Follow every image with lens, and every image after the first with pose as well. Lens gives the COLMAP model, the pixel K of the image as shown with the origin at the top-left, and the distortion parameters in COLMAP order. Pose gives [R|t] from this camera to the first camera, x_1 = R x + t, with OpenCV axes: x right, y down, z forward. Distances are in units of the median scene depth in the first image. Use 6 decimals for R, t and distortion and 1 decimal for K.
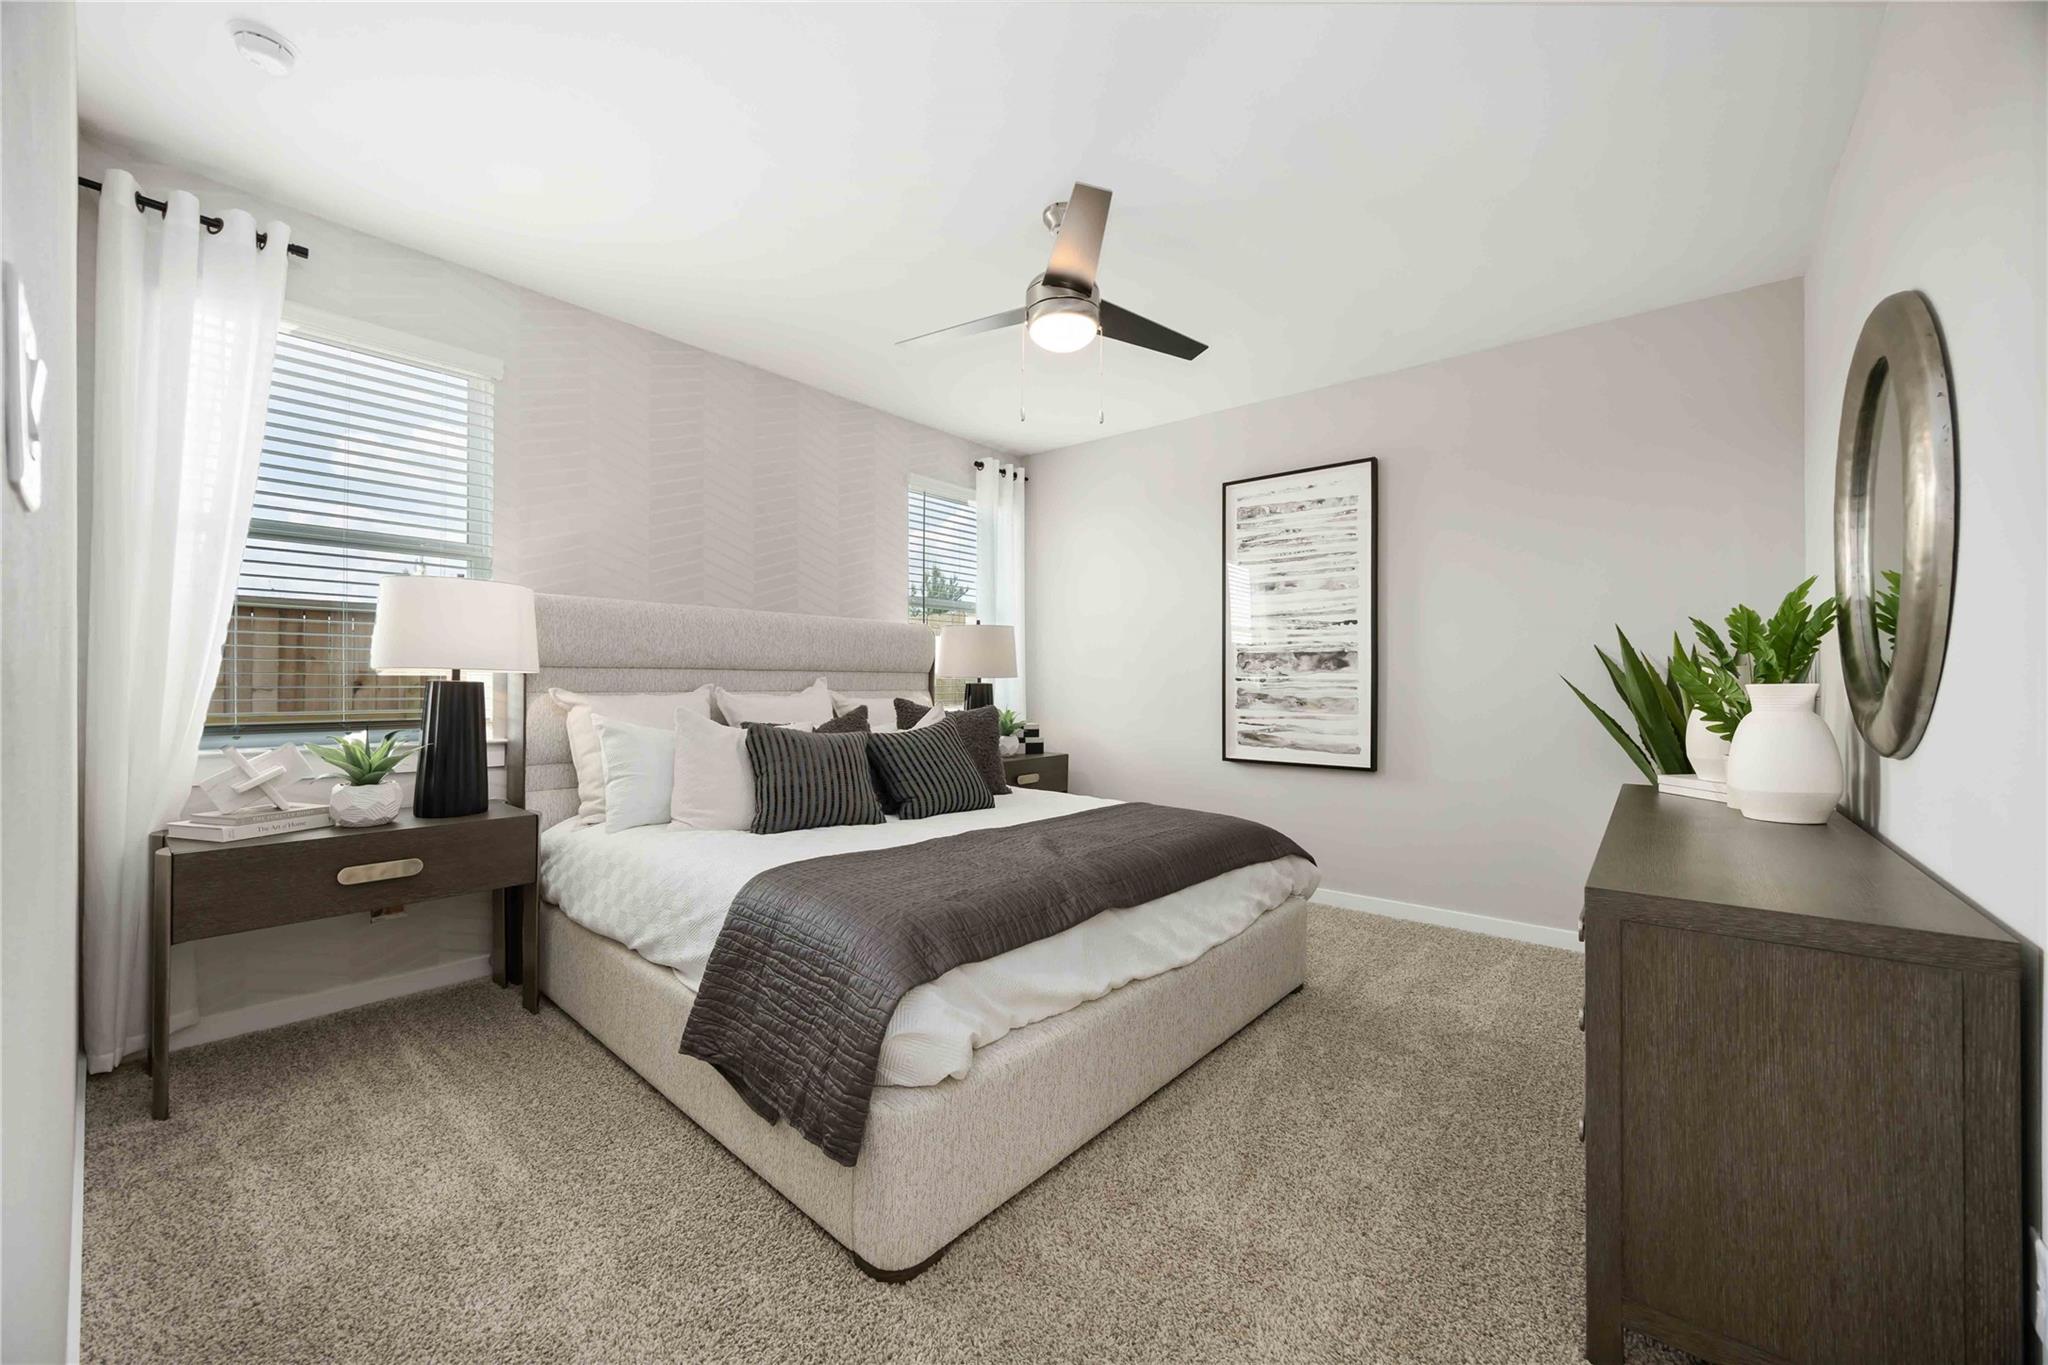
lens RADIAL K [[781.5, 0, 1034.9], [0, 781.5, 688.4], [0, 0, 1]] dist [-0.002836, 0.000105]
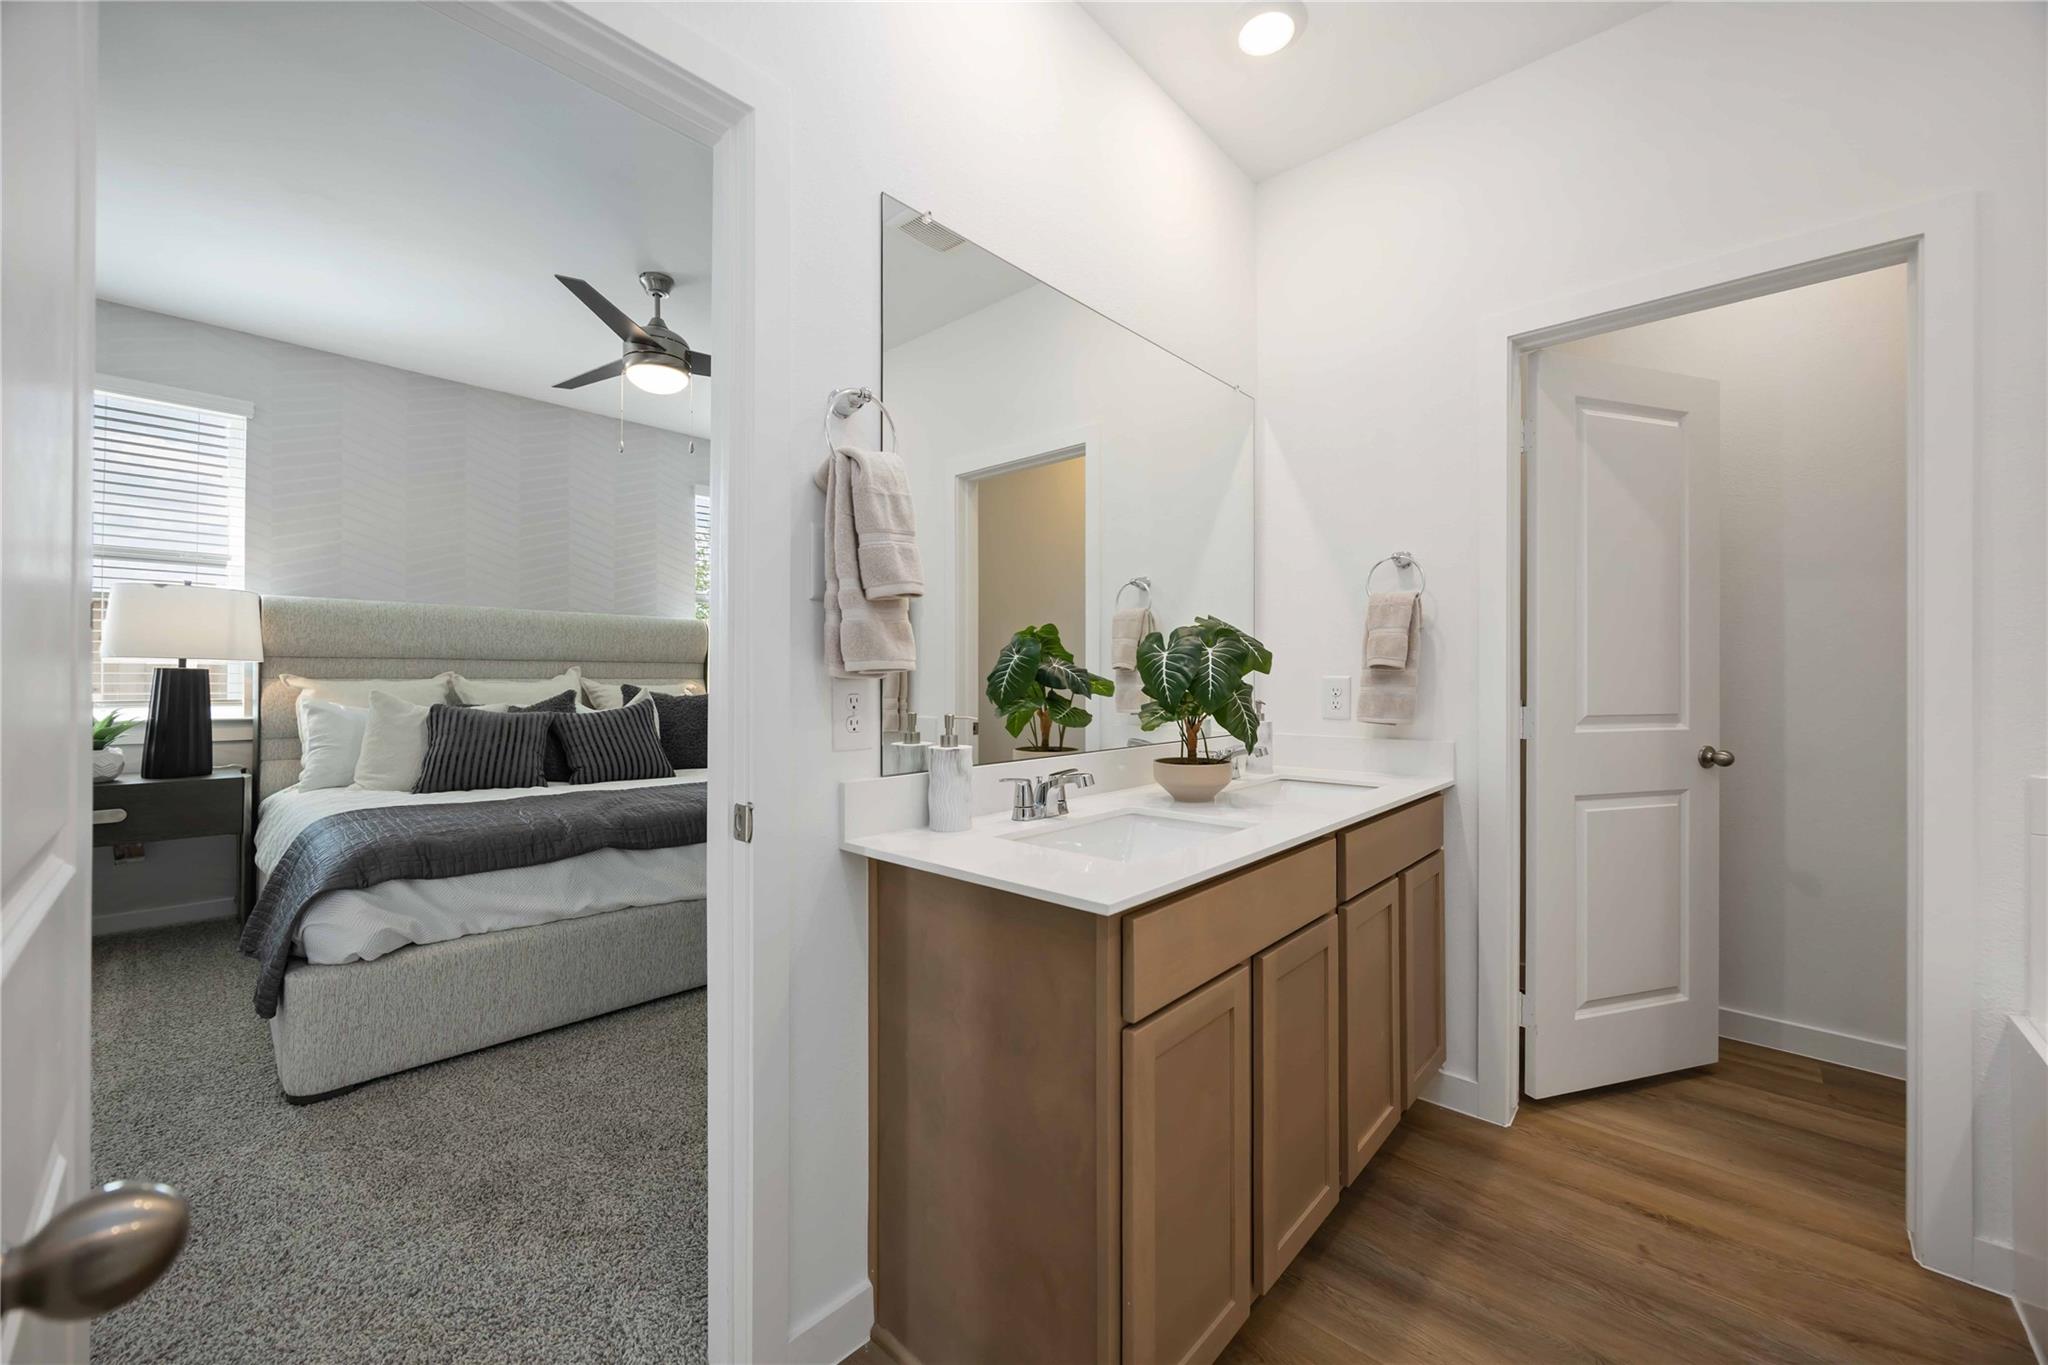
lens RADIAL K [[781.5, 0, 1011.9], [0, 781.5, 673.7], [0, 0, 1]] dist [-0.002836, 0.000105]
pose [[0.999619, 0.000443, -0.027597, 0.544570], [-0.000670, 0.999966, -0.008238, 0.007280], [0.027592, 0.008254, 0.999585, -0.166227]]
